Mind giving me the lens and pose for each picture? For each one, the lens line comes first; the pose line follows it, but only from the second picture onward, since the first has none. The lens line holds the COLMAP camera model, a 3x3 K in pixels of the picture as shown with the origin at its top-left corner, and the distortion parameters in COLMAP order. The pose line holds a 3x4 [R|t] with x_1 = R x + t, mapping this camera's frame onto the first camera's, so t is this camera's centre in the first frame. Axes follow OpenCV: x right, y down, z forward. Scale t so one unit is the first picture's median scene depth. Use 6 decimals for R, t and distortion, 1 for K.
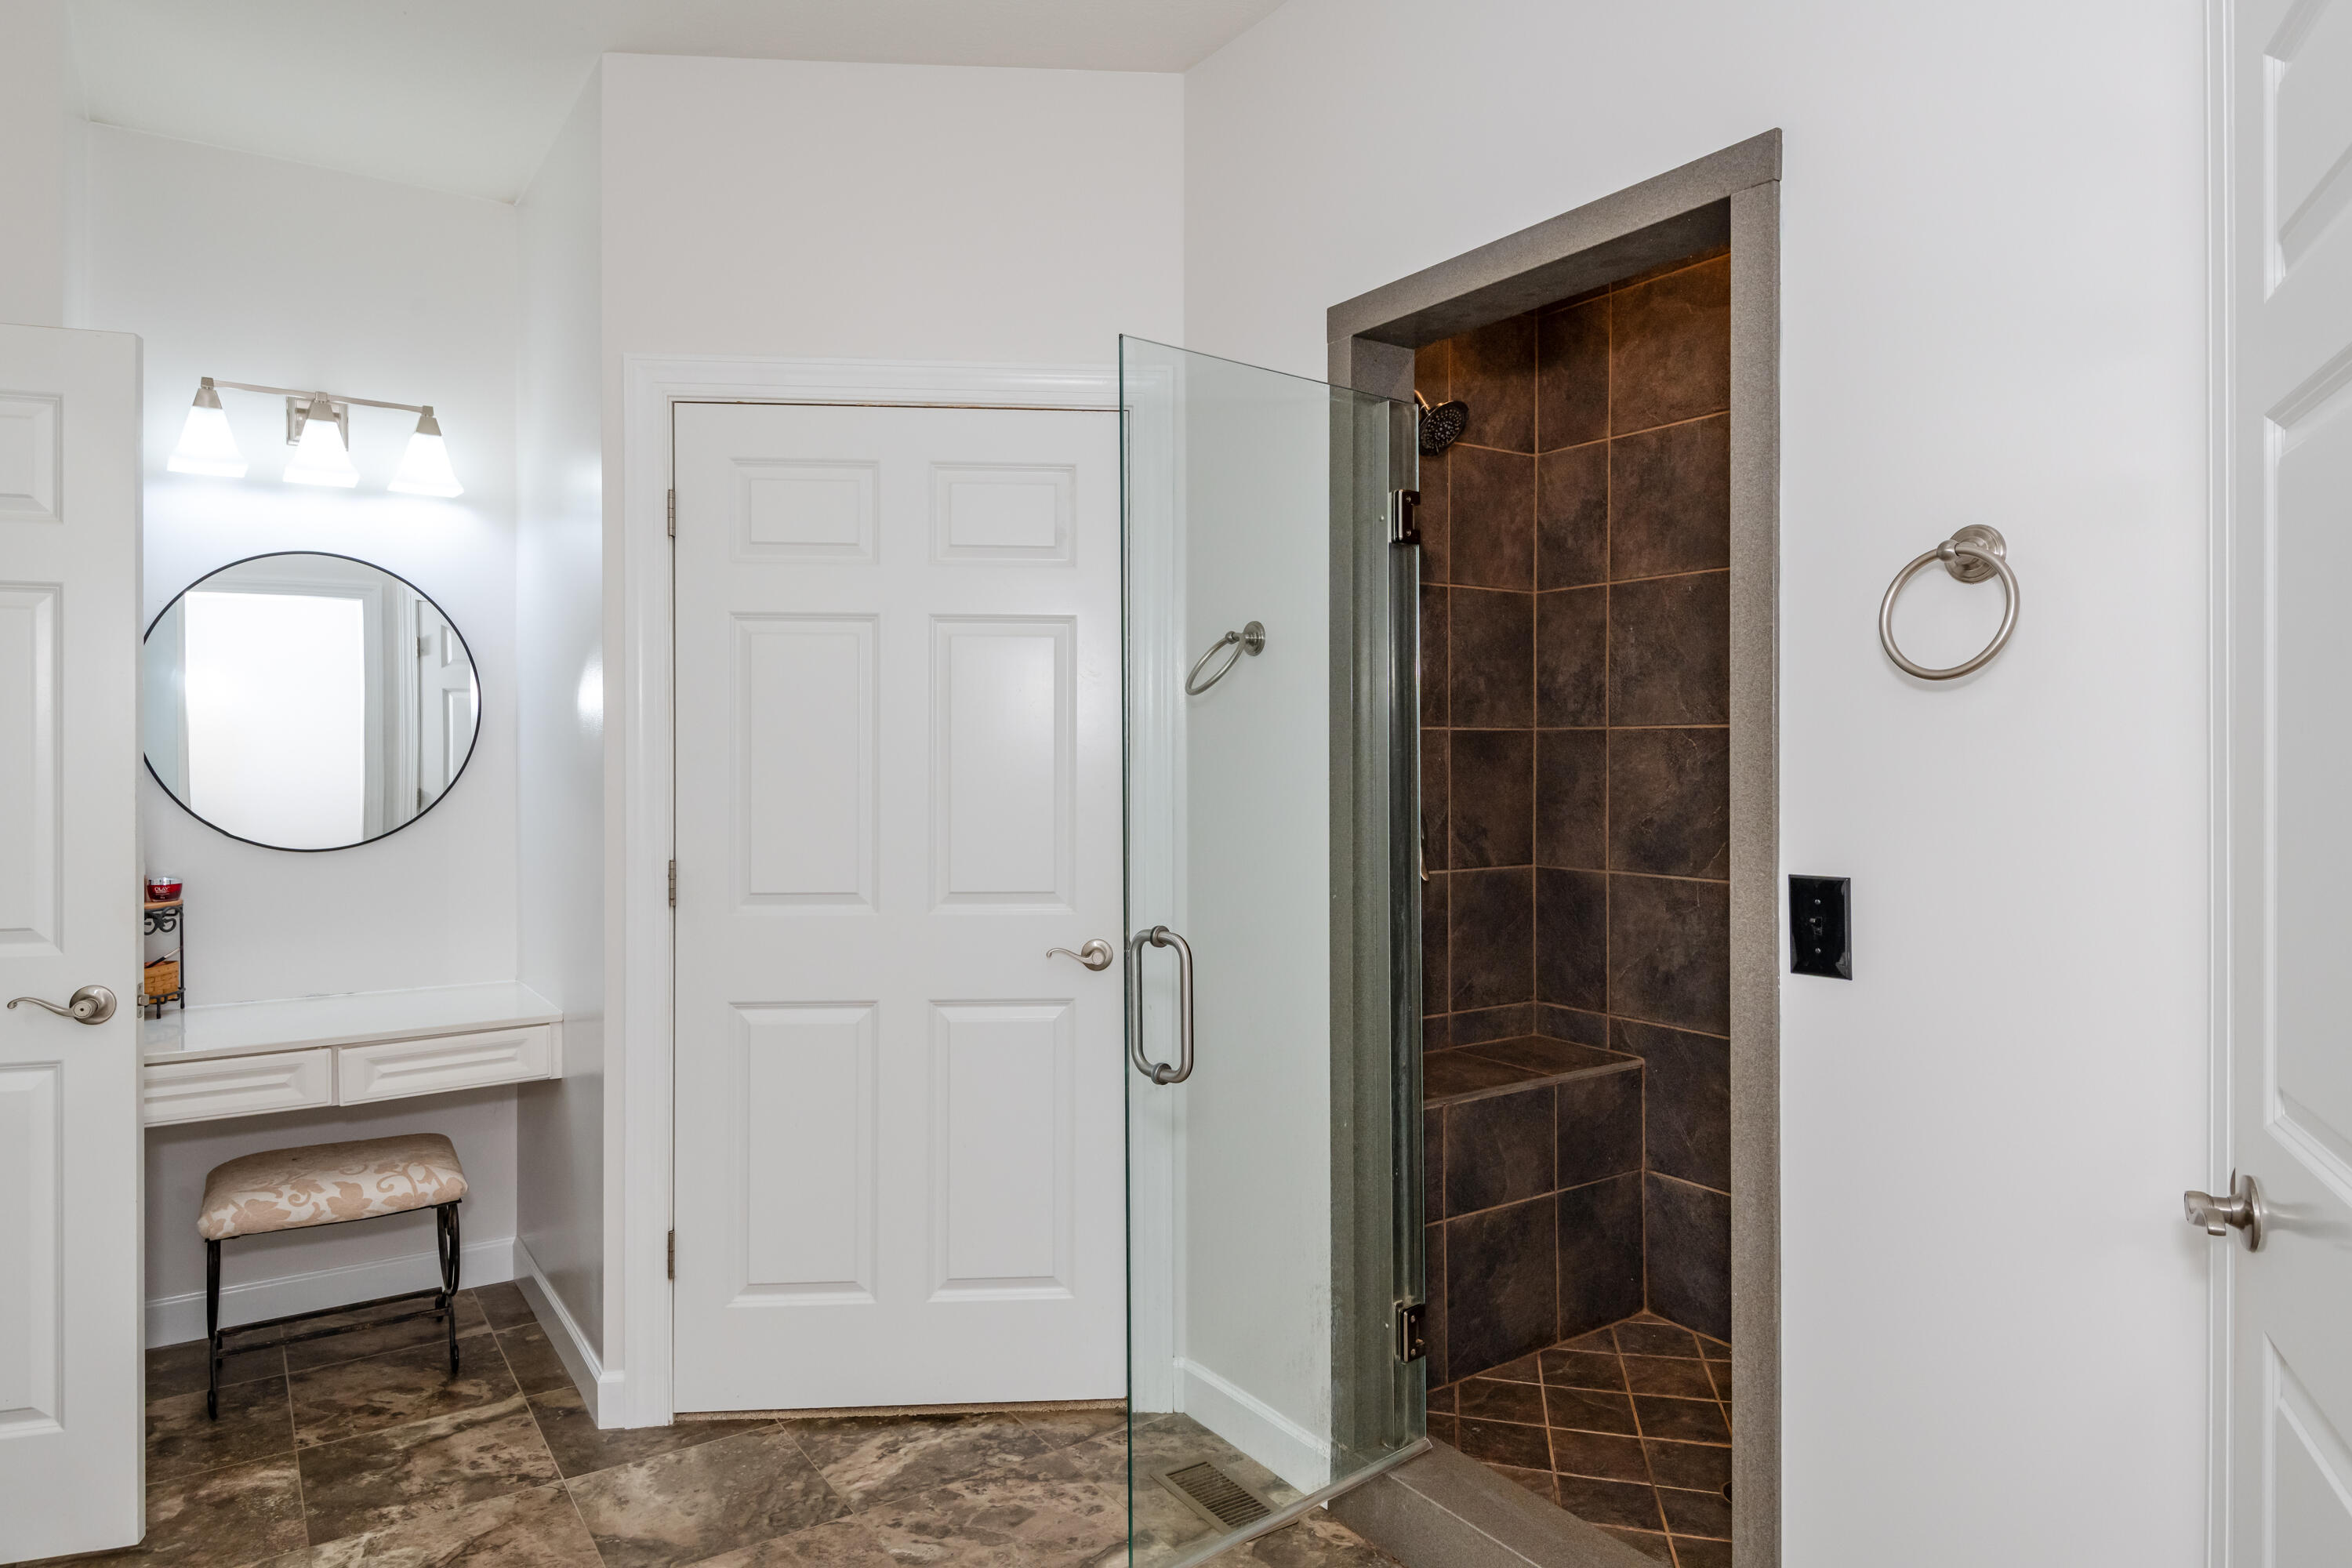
lens RADIAL K [[1470.3, 0, 1177.5], [0, 1470.3, 748.6], [0, 0, 1]] dist [0.007336, -0.021824]
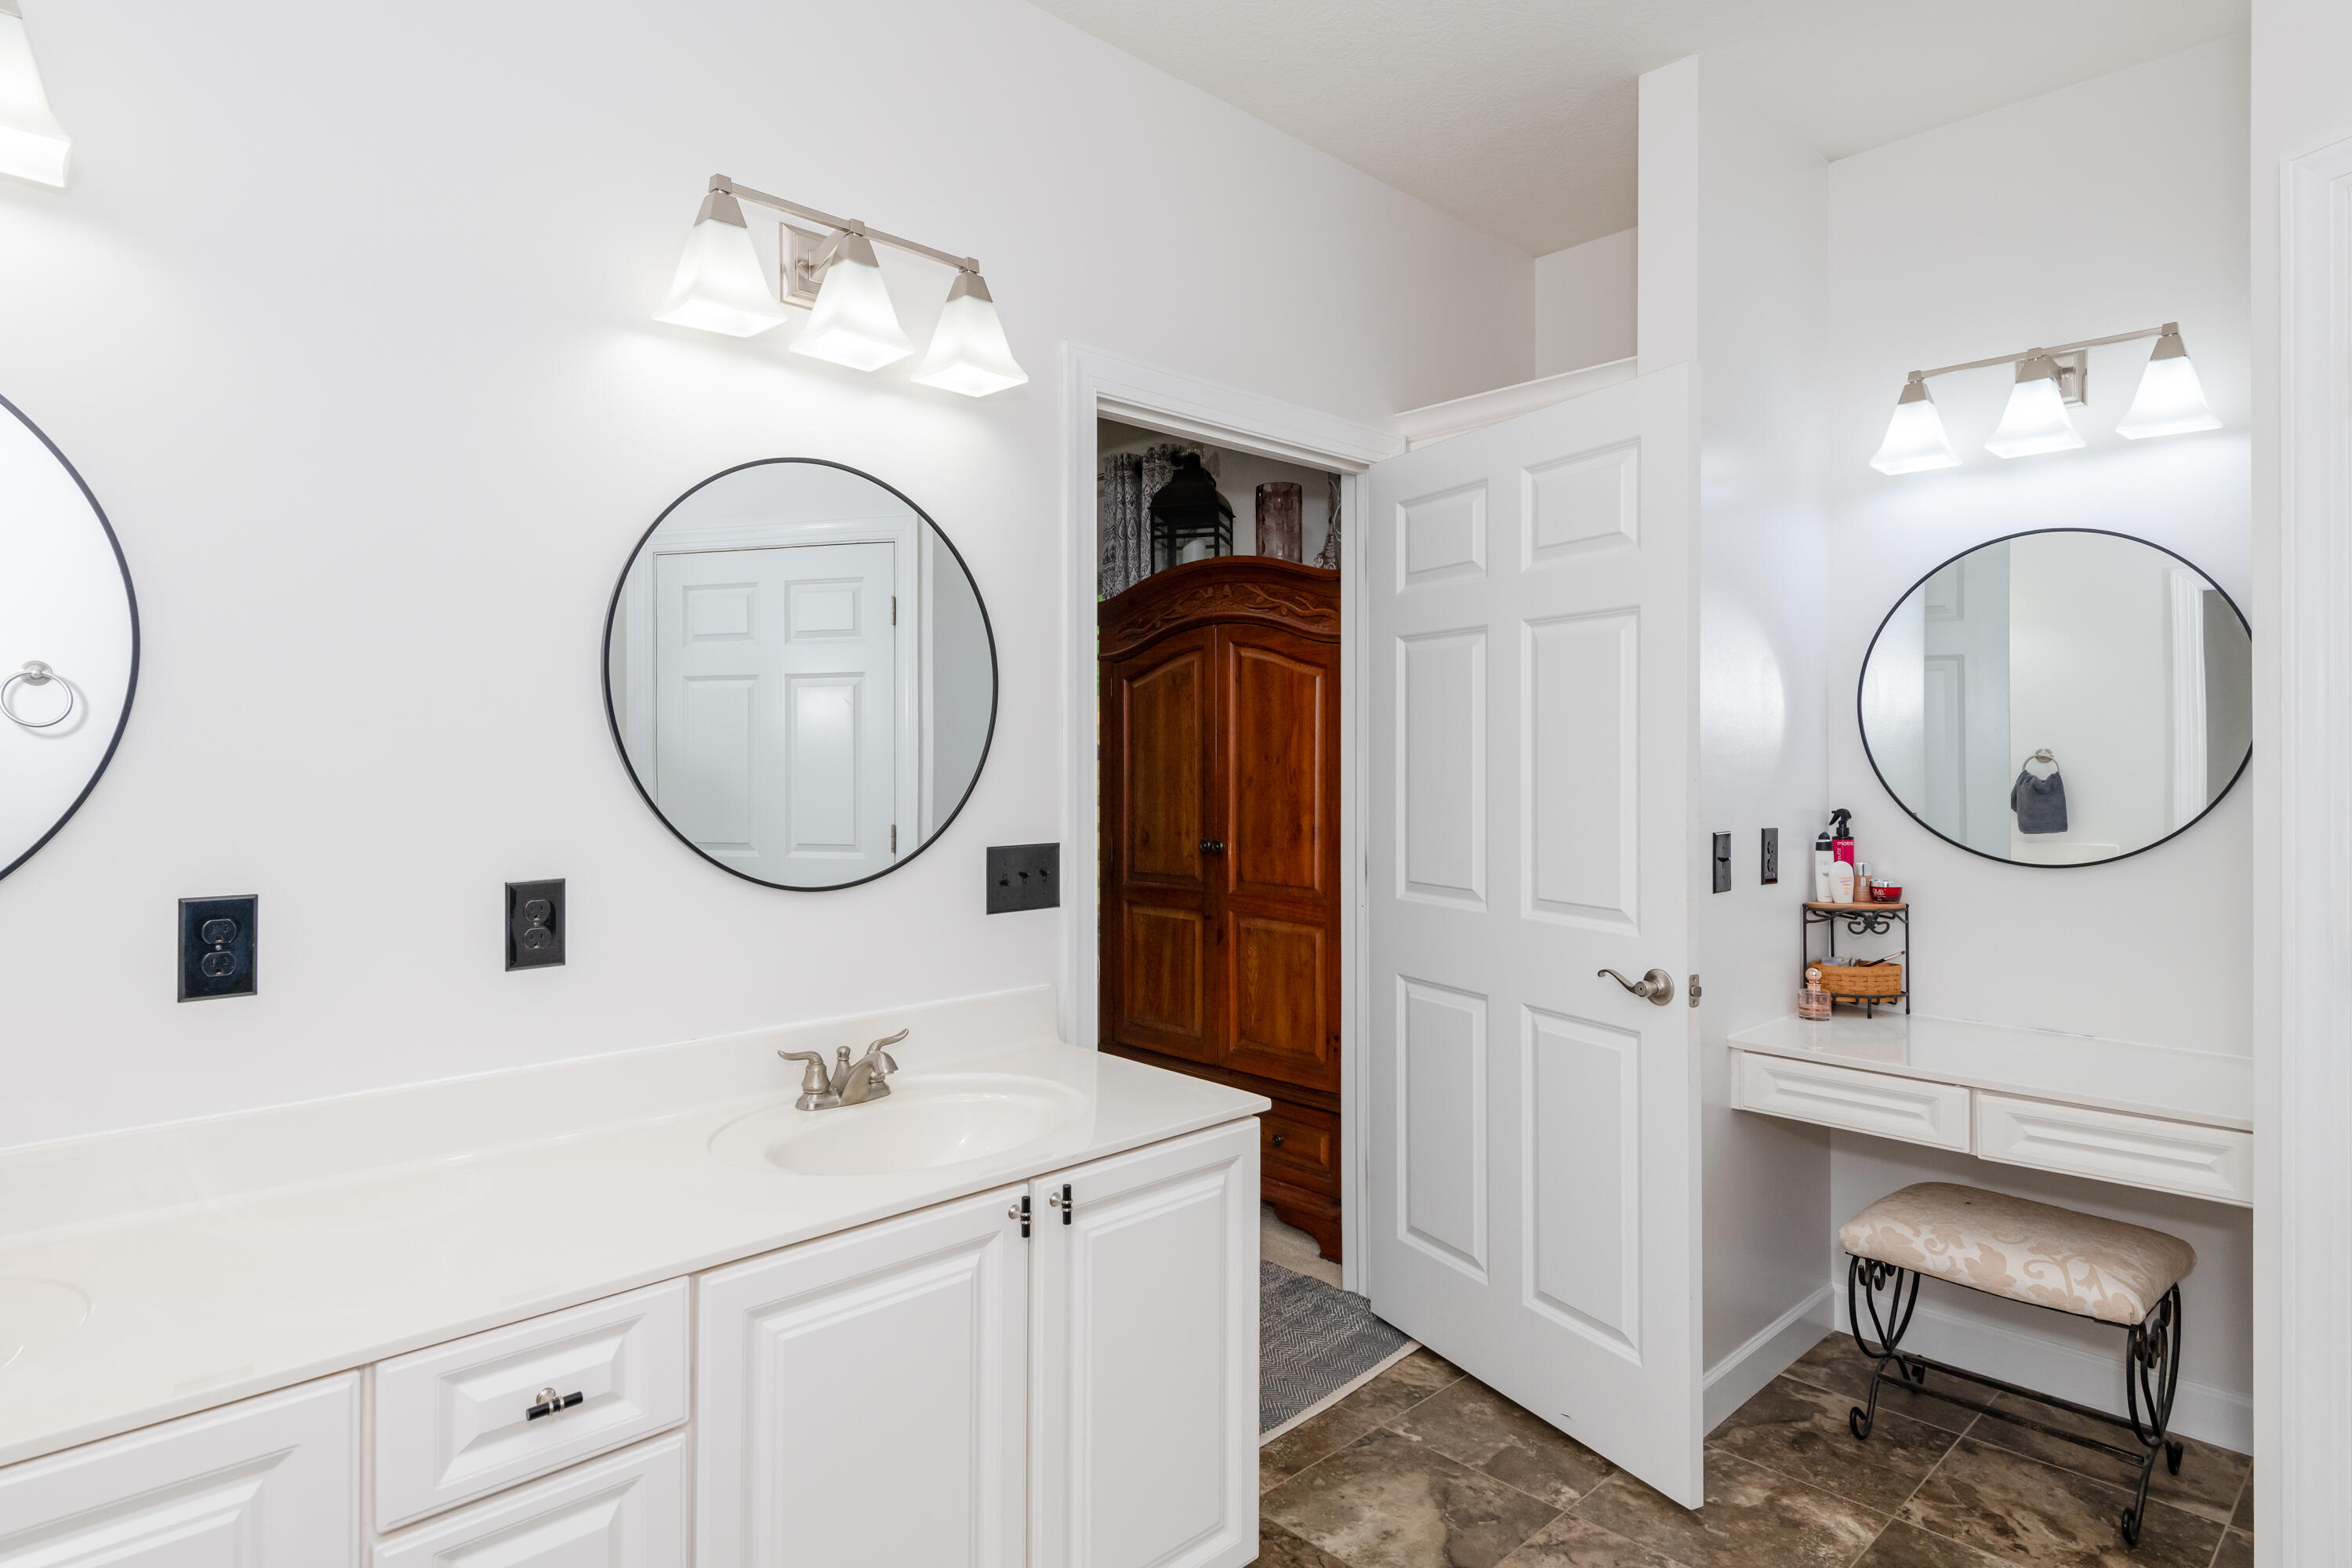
lens RADIAL K [[1305.4, 0, 1170.3], [0, 1305.4, 753.3], [0, 0, 1]] dist [-0.000548, -0.002008]
pose [[0.133351, -0.002623, -0.991065, 0.138651], [-0.001782, 0.999994, -0.002886, 0.004736], [0.991067, 0.002151, 0.133346, 0.418104]]
